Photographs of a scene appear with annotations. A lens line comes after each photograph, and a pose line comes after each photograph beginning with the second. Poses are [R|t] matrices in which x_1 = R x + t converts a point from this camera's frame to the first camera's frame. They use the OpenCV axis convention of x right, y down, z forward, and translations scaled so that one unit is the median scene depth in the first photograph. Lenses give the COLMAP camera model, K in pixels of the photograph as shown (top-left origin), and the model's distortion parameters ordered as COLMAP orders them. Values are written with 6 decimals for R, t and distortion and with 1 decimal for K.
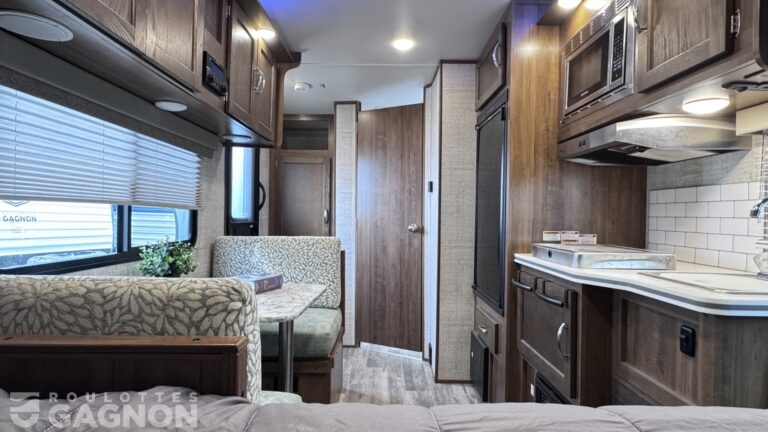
lens RADIAL K [[430.7, 0, 379.8], [0, 430.7, 215.2], [0, 0, 1]] dist [-0.003750, 0.000529]
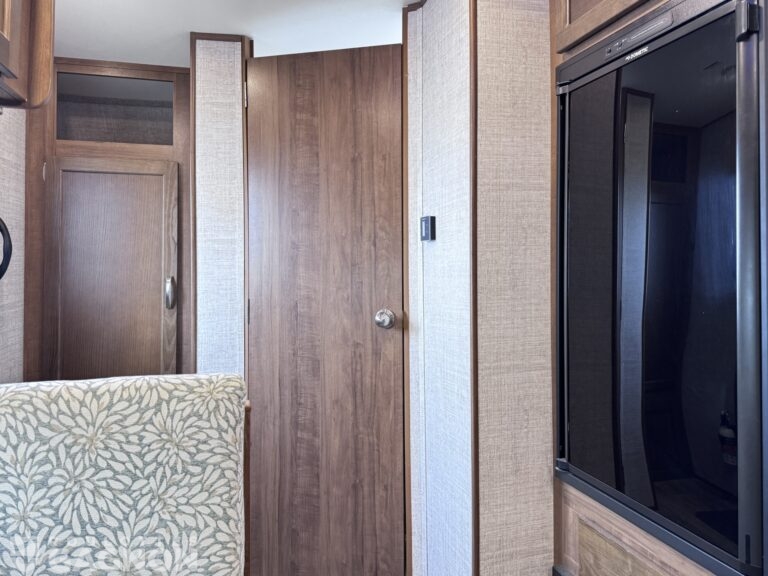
lens RADIAL K [[570.7, 0, 384.5], [0, 570.7, 257.3], [0, 0, 1]] dist [0.091186, -0.119134]
pose [[0.962275, -0.009763, 0.271902, -0.131688], [0.014010, 0.999808, -0.013681, -0.041050], [-0.271716, 0.016974, 0.962228, 0.649181]]
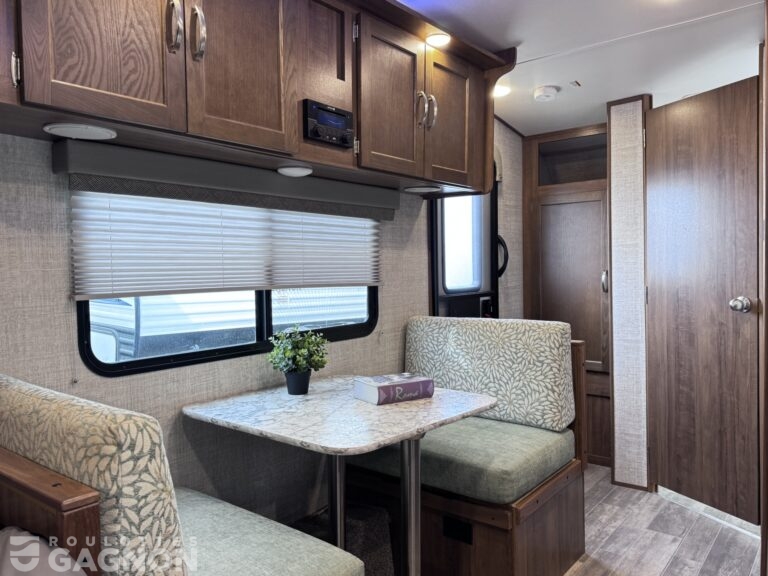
lens RADIAL K [[576.8, 0, 376.2], [0, 576.8, 288.8], [0, 0, 1]] dist [0.087145, -0.122815]
pose [[0.778280, -0.004589, -0.627901, 0.289526], [0.031269, 0.999016, 0.031457, -0.044794], [0.627139, -0.044116, 0.777657, 0.170560]]
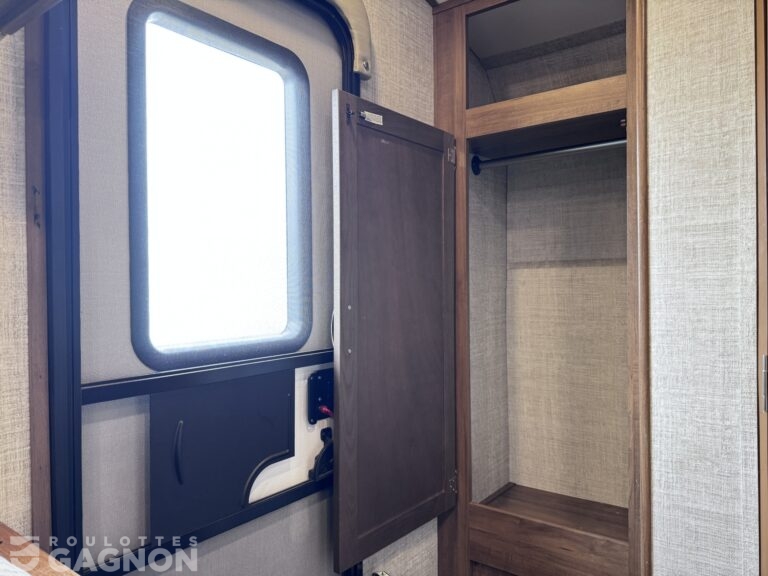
lens RADIAL K [[546.6, 0, 384.0], [0, 546.6, 288.0], [0, 0, 1]] dist [0.069806, -0.101762]
pose [[0.802428, -0.014970, -0.596561, -0.071158], [0.016624, 0.999858, -0.002729, -0.040947], [0.596518, -0.007727, 0.802563, 1.168298]]
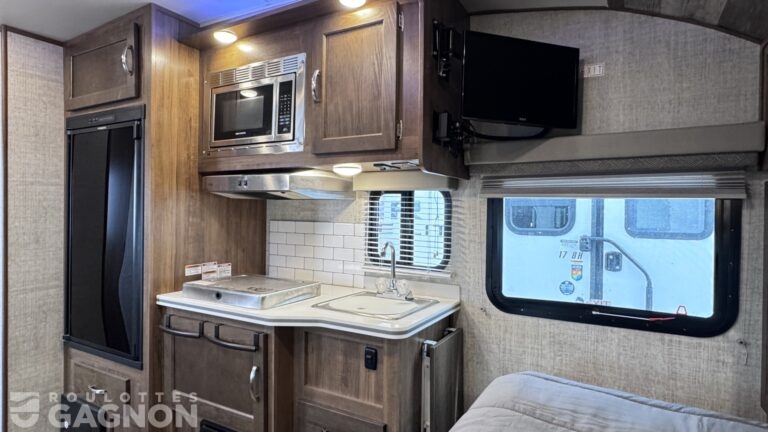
lens RADIAL K [[430.7, 0, 379.8], [0, 430.7, 215.2], [0, 0, 1]] dist [-0.003750, 0.000529]
pose [[0.496976, -0.016902, 0.867600, -0.219905], [-0.003584, 0.999762, 0.021530, -0.094817], [-0.867757, -0.013810, 0.496797, 0.168831]]
